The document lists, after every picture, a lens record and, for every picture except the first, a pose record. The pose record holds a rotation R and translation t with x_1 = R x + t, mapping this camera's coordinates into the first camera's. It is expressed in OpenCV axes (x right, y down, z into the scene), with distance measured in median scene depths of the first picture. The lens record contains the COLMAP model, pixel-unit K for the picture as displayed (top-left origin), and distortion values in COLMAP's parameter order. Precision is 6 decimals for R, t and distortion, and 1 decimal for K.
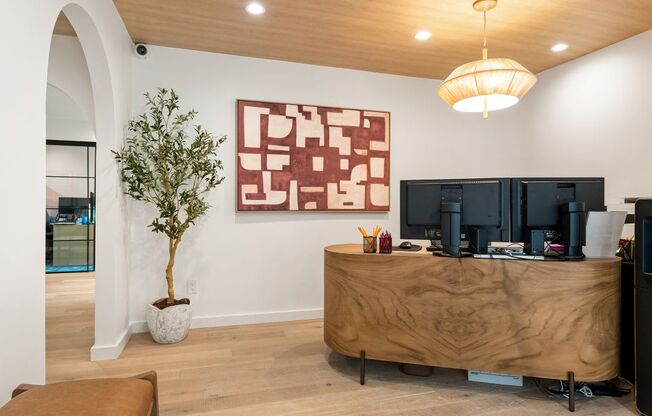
lens RADIAL K [[436.5, 0, 326.0], [0, 436.5, 208.0], [0, 0, 1]] dist [-0.001335, -0.000588]
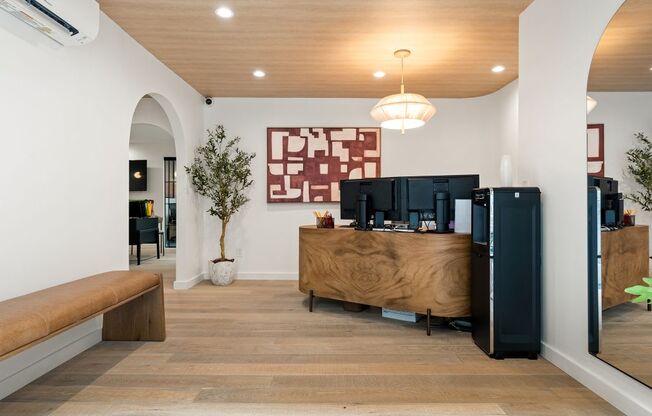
lens RADIAL K [[436.5, 0, 326.0], [0, 436.5, 208.0], [0, 0, 1]] dist [-0.001335, -0.000588]
pose [[0.939205, -0.002103, -0.343350, 0.493118], [0.002784, 0.999995, 0.001491, 0.023176], [0.343345, -0.002356, 0.939206, -0.327030]]
